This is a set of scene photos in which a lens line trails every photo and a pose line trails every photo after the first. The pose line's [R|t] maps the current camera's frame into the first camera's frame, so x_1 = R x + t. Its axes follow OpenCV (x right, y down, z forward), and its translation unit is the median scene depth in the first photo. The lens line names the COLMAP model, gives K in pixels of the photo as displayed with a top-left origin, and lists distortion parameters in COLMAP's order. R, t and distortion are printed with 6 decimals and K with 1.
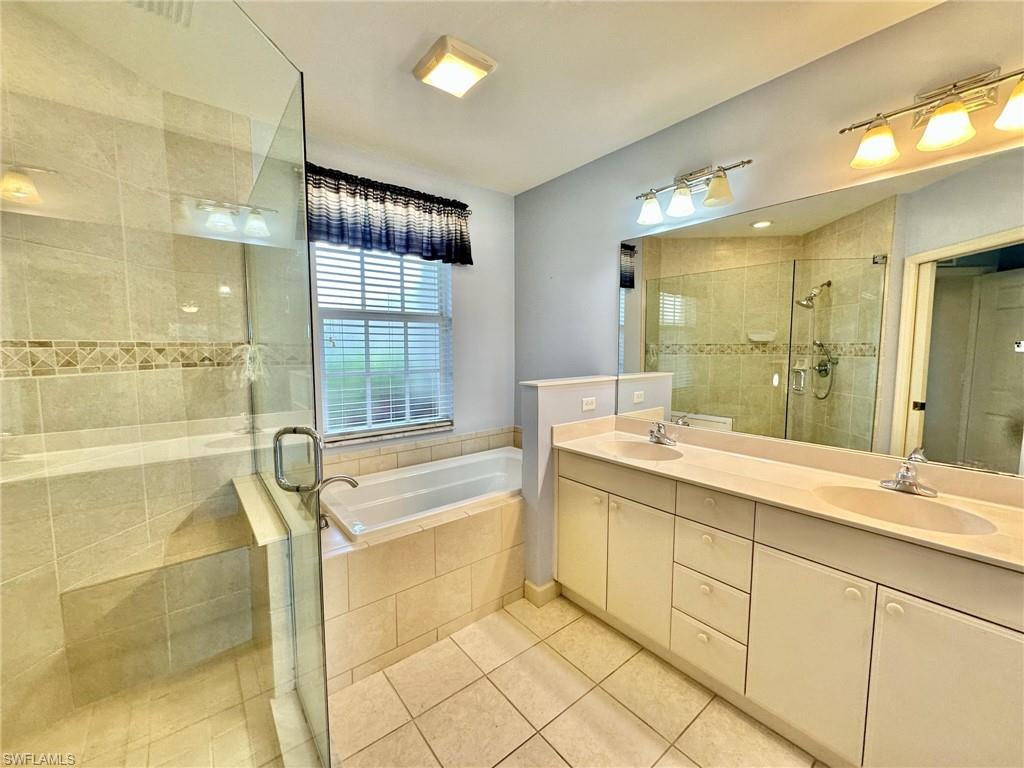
lens RADIAL K [[407.9, 0, 512.3], [0, 407.9, 382.6], [0, 0, 1]] dist [-0.003060, 0.000136]
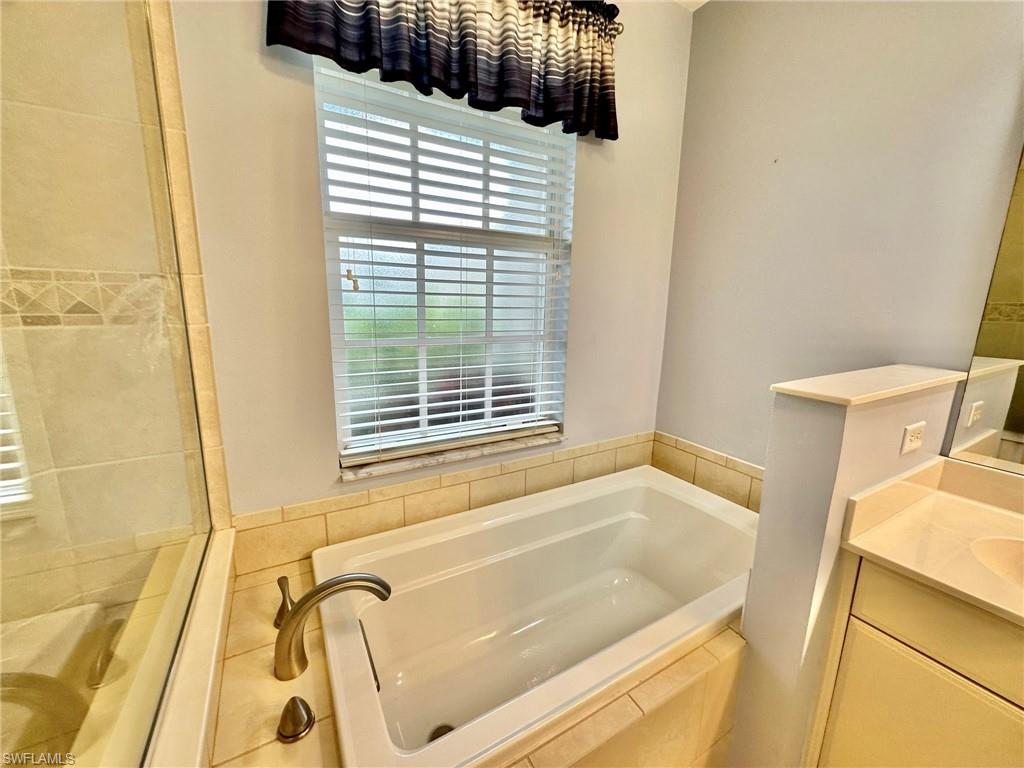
lens RADIAL K [[412.3, 0, 514.5], [0, 412.3, 383.2], [0, 0, 1]] dist [-0.013888, -0.000006]
pose [[0.988320, 0.051961, -0.143262, -0.142300], [-0.036094, 0.993142, 0.111207, -0.031260], [0.148058, -0.104737, 0.983417, 0.449138]]
